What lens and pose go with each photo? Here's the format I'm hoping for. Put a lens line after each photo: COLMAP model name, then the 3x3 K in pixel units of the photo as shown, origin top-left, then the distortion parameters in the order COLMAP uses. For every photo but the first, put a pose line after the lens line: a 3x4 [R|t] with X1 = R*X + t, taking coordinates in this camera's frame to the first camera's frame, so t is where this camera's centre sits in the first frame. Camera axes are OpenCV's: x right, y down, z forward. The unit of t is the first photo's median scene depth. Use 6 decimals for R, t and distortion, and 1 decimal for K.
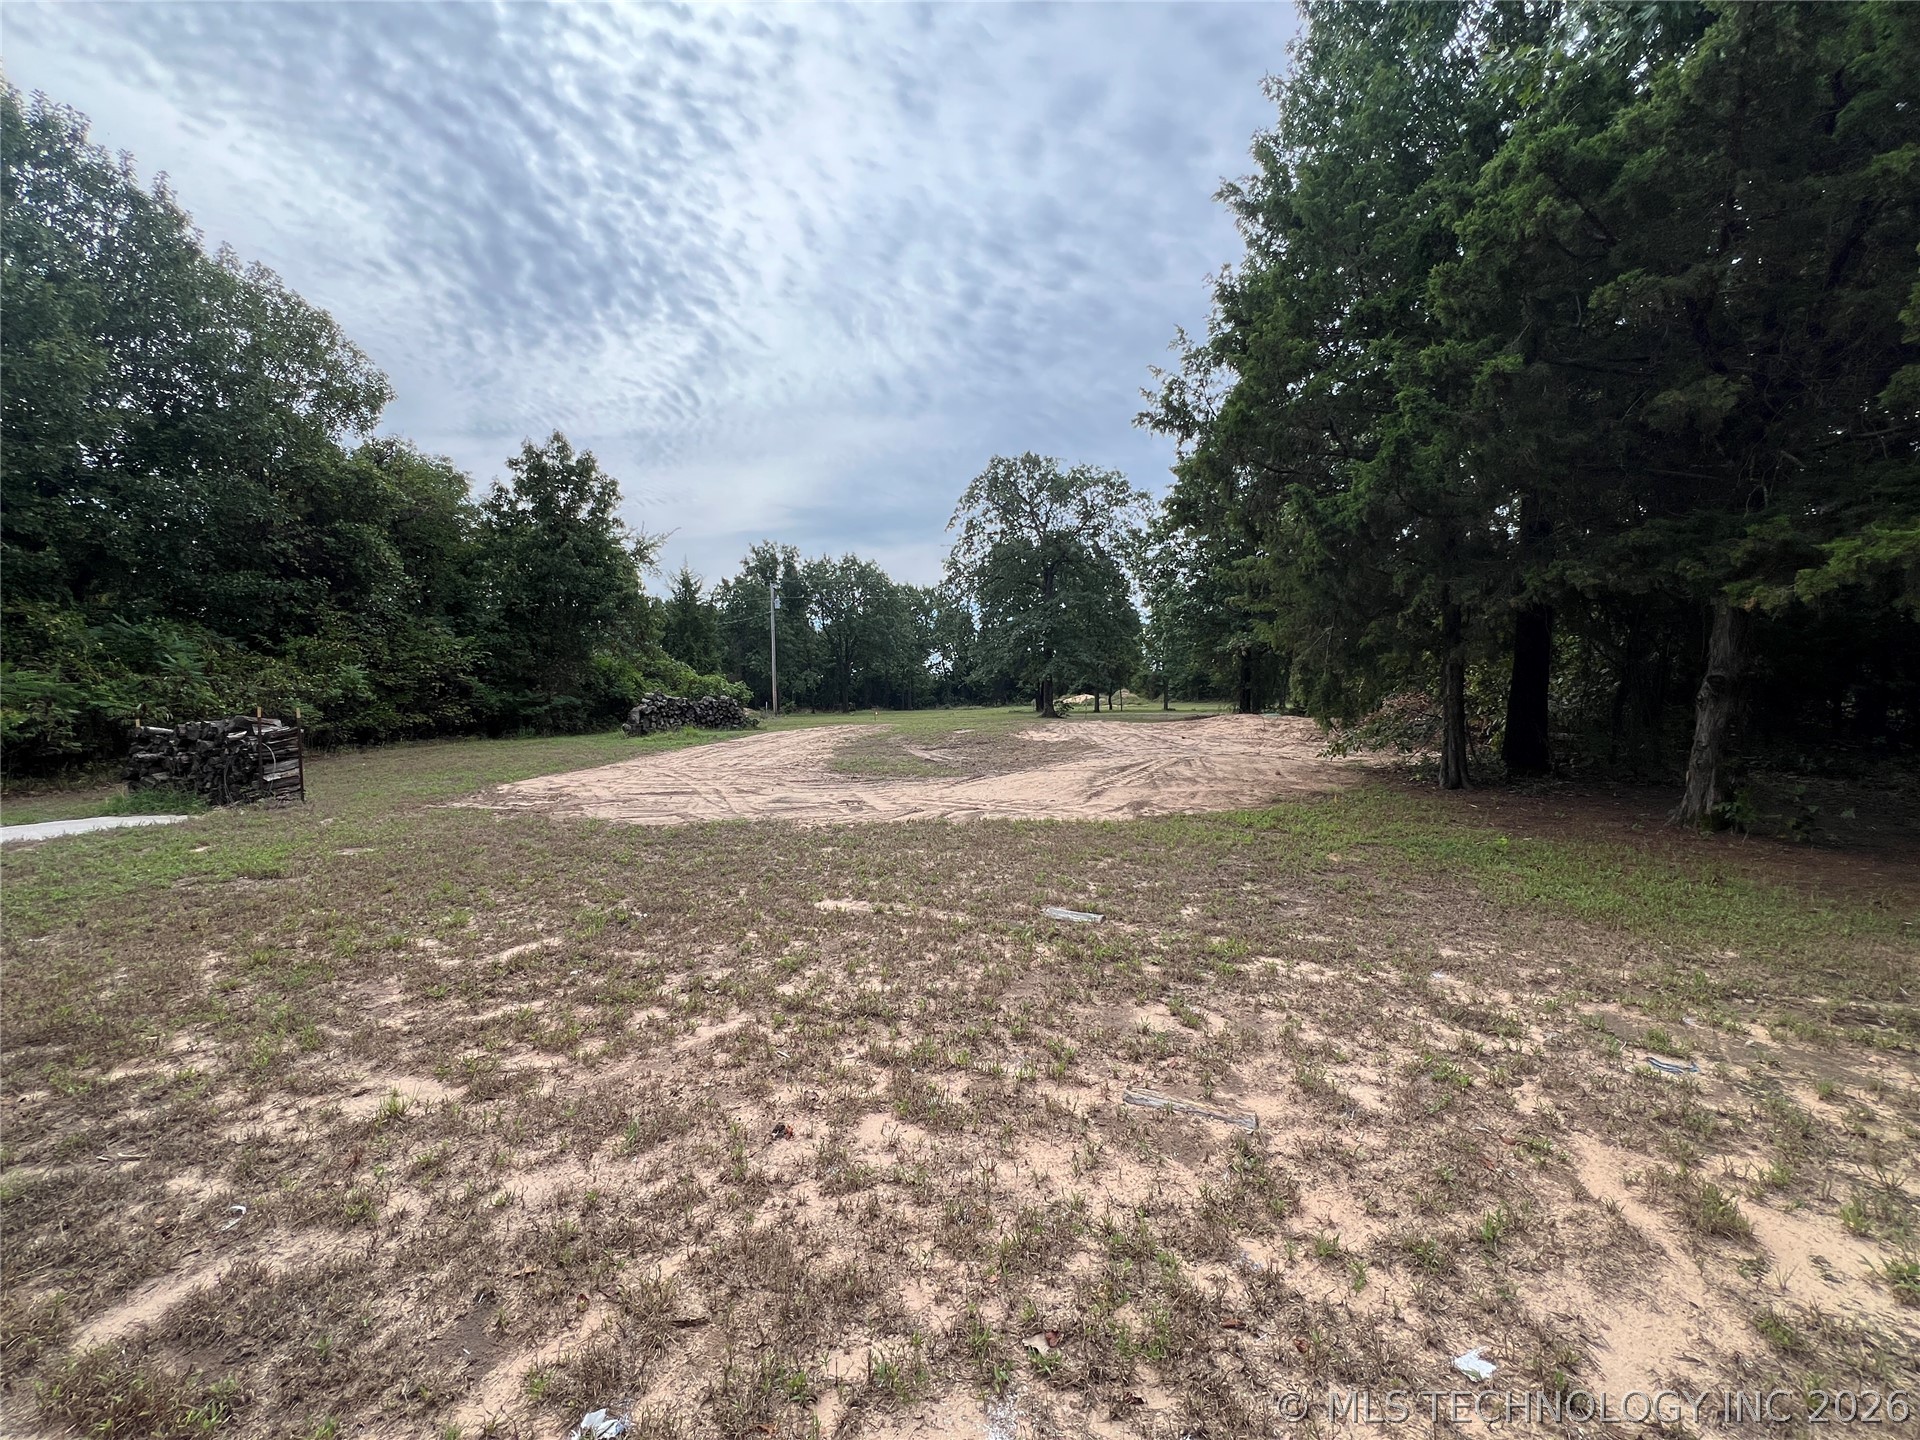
lens RADIAL K [[765.5, 0, 956.4], [0, 765.5, 715.8], [0, 0, 1]] dist [-0.002904, 0.000792]
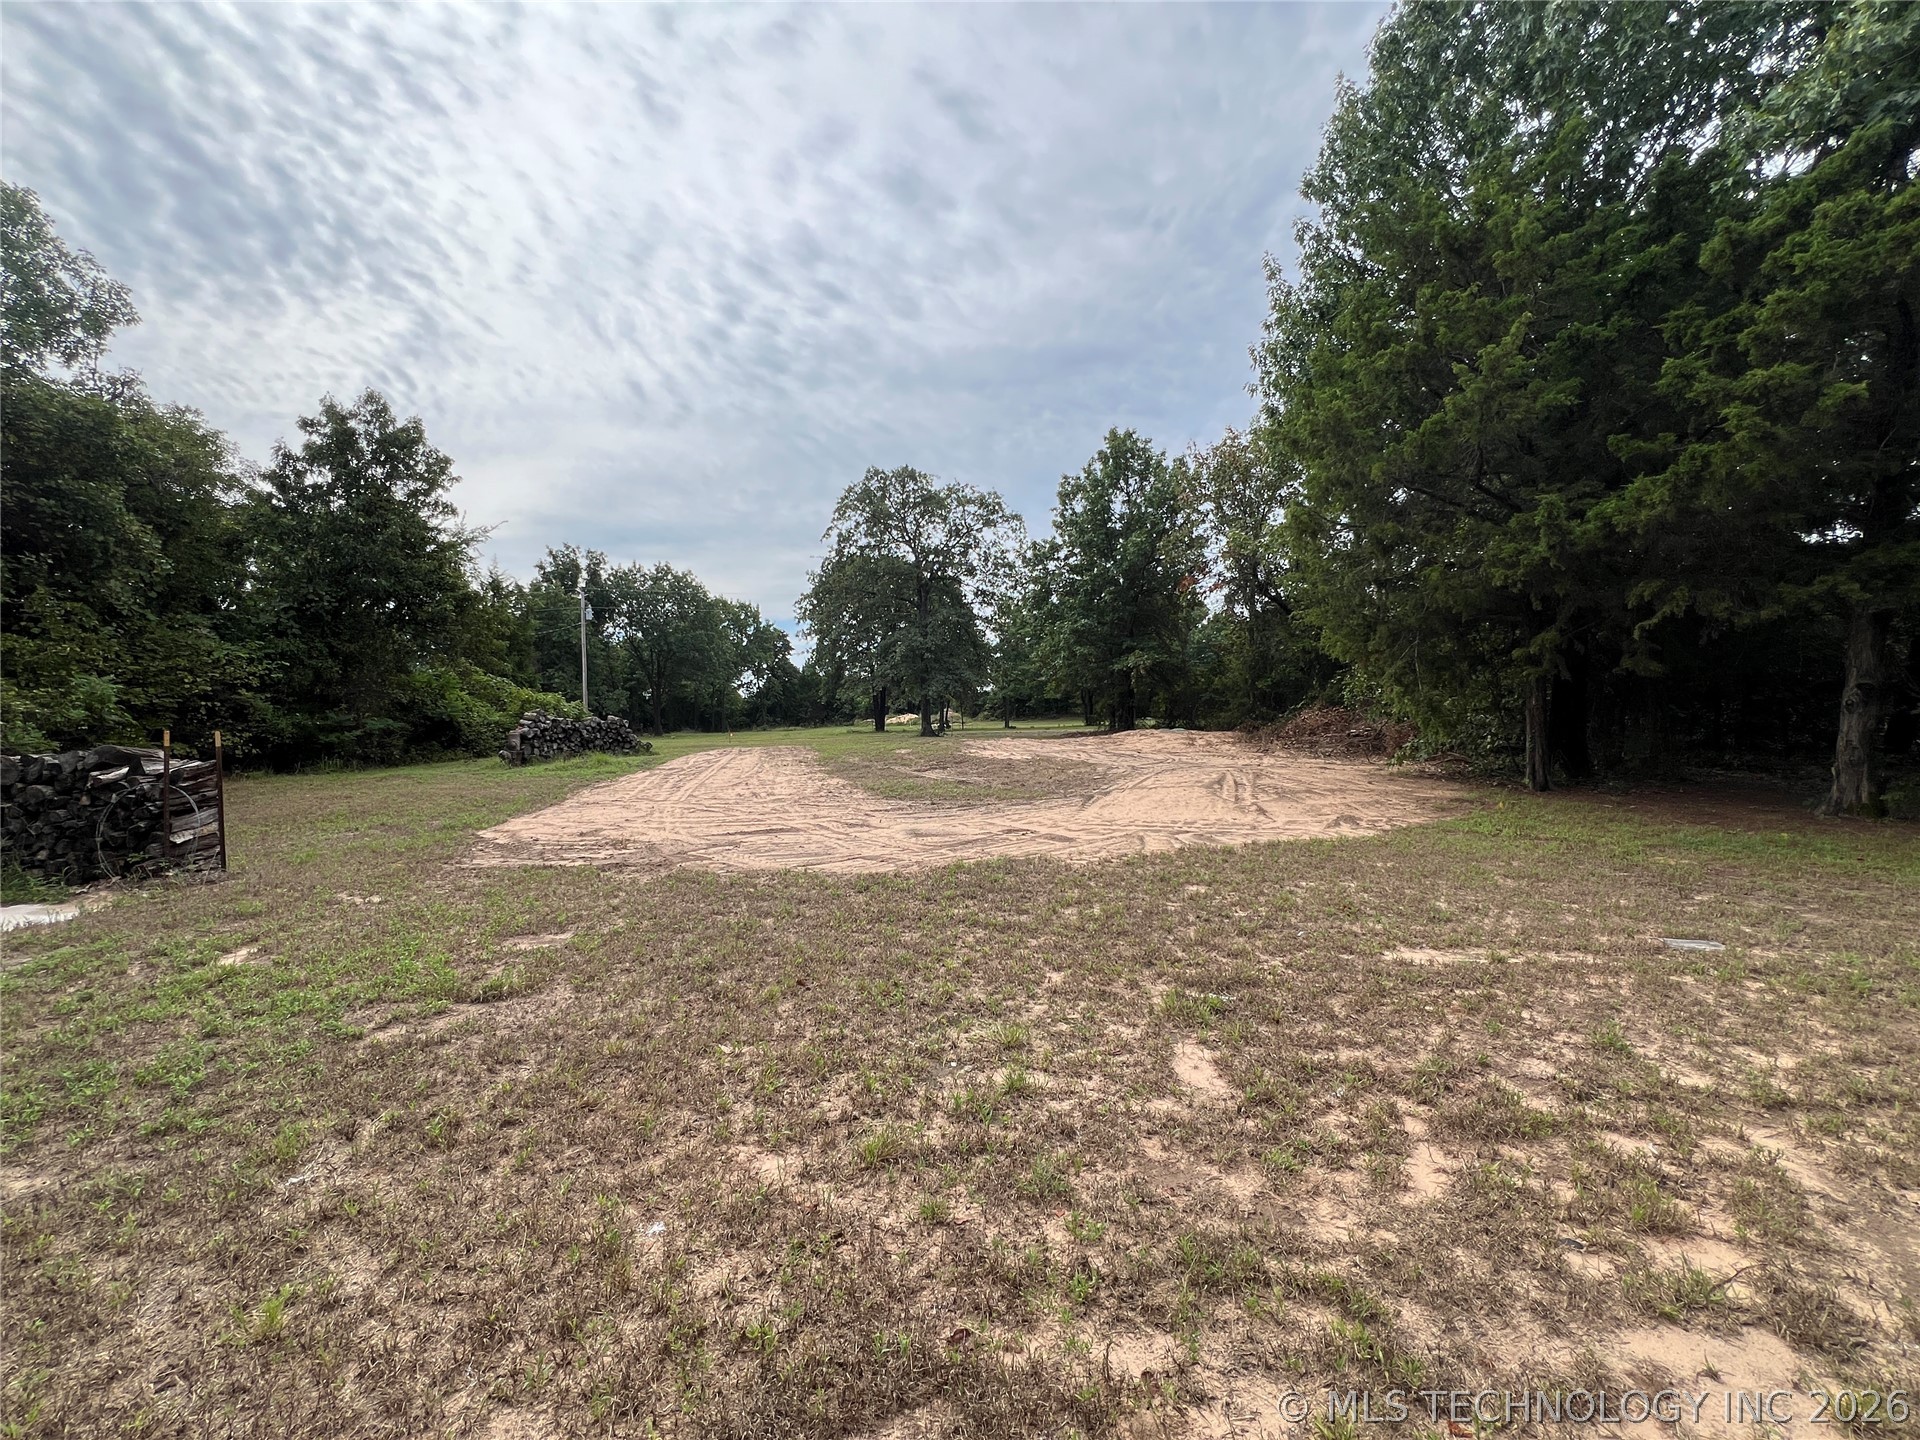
lens RADIAL K [[765.5, 0, 953.7], [0, 765.5, 717.2], [0, 0, 1]] dist [-0.002904, 0.000792]
pose [[0.961363, -0.008528, 0.275152, -0.159200], [0.015408, 0.999620, -0.022854, 0.000747], [-0.274853, 0.026211, 0.961129, 0.065510]]
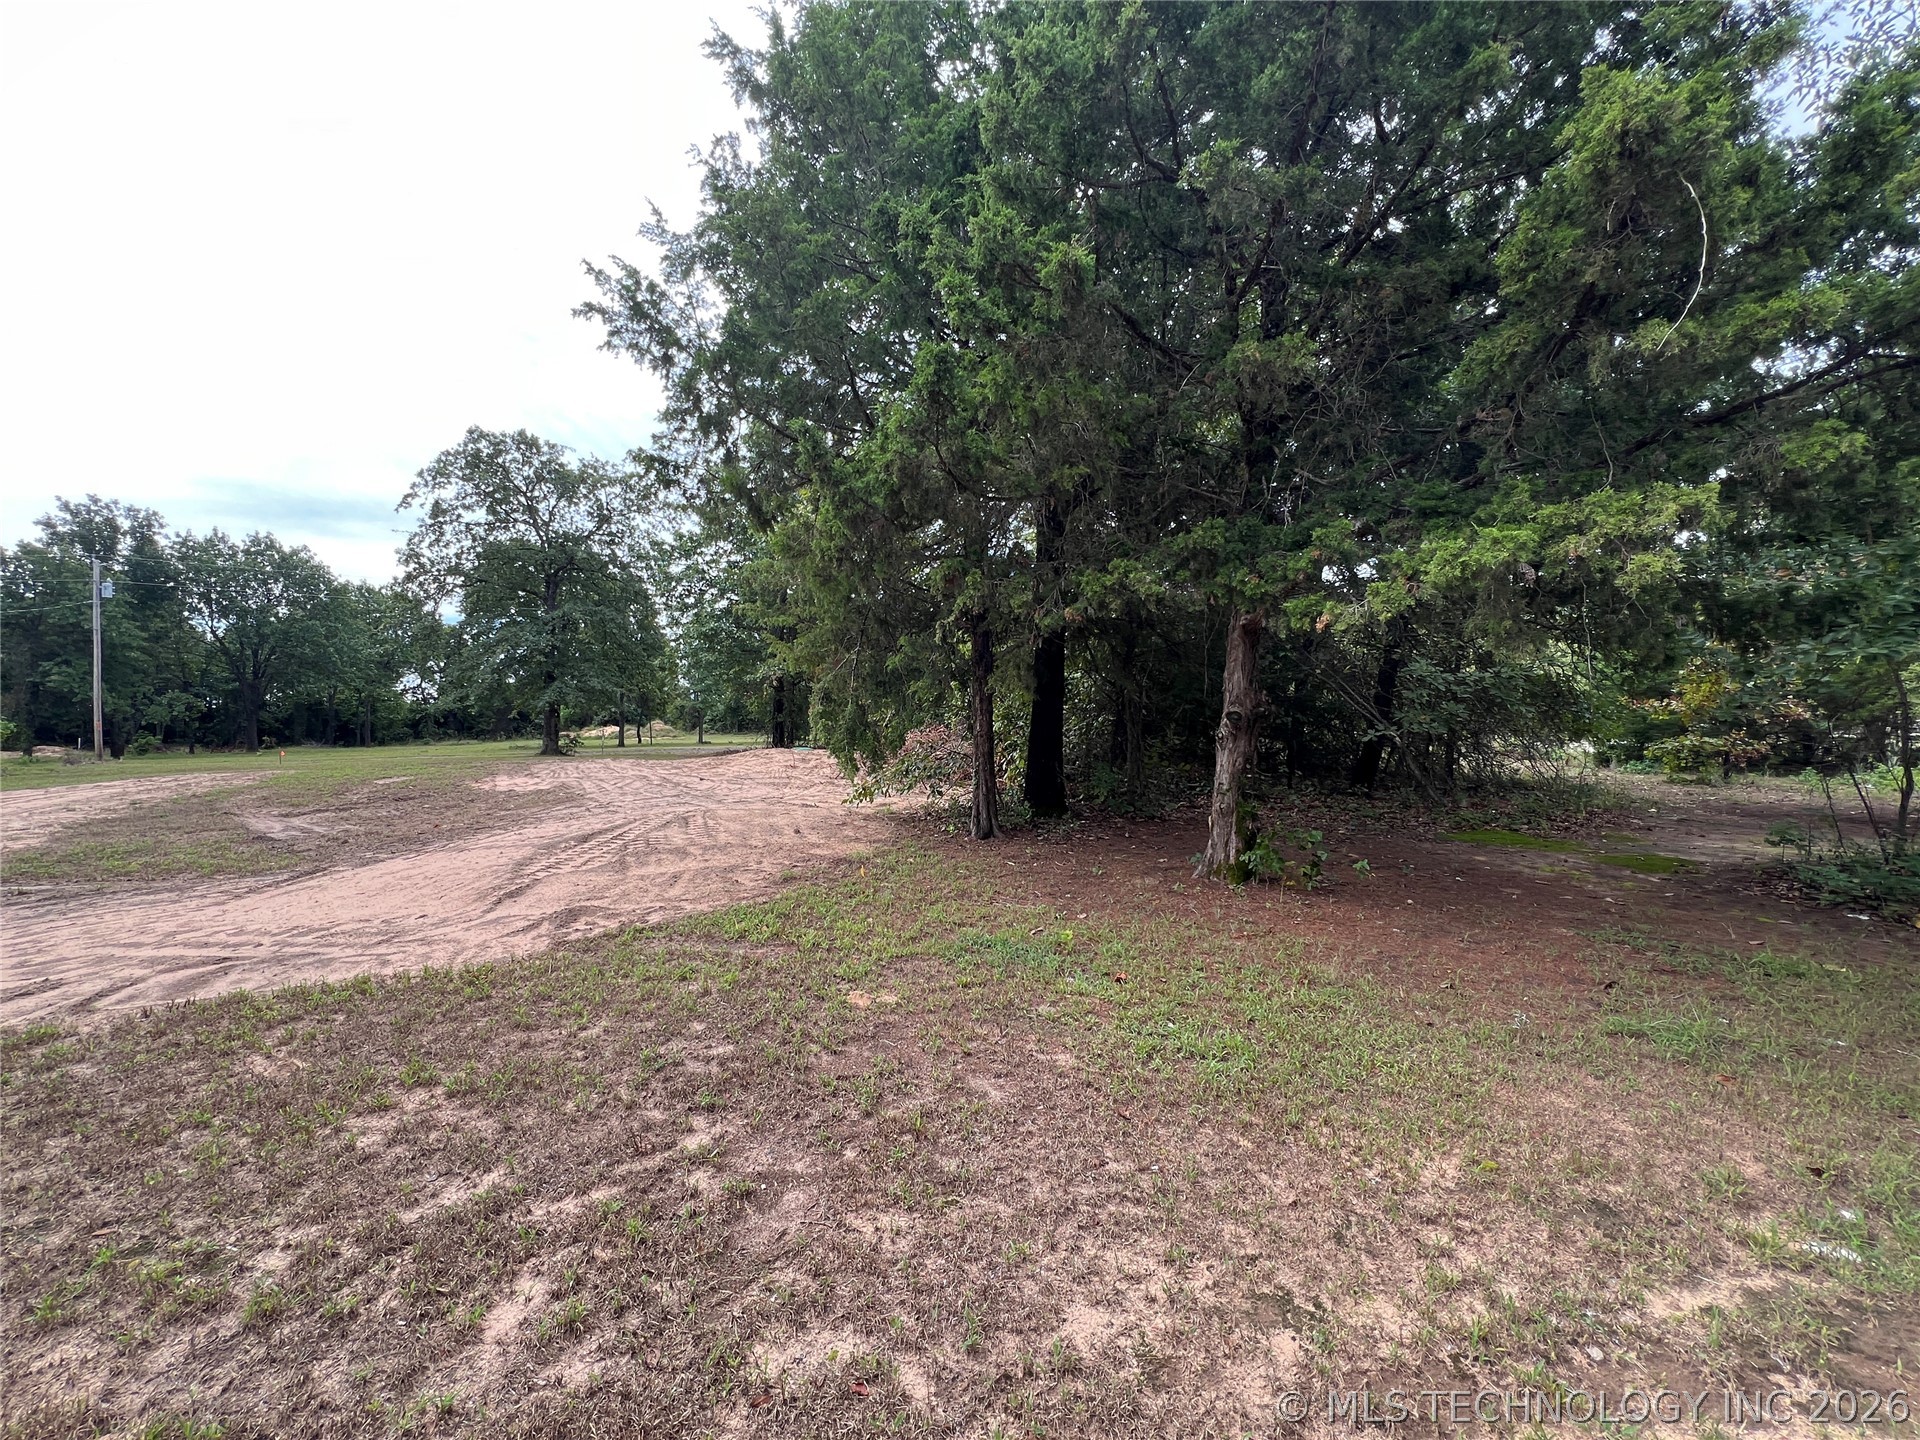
lens RADIAL K [[766.2, 0, 953.0], [0, 766.2, 717.6], [0, 0, 1]] dist [-0.001850, 0.000537]
pose [[0.839765, 0.005455, 0.542922, 0.051294], [0.015261, 0.999317, -0.033645, -0.004847], [-0.542735, 0.036540, 0.839109, 0.100409]]
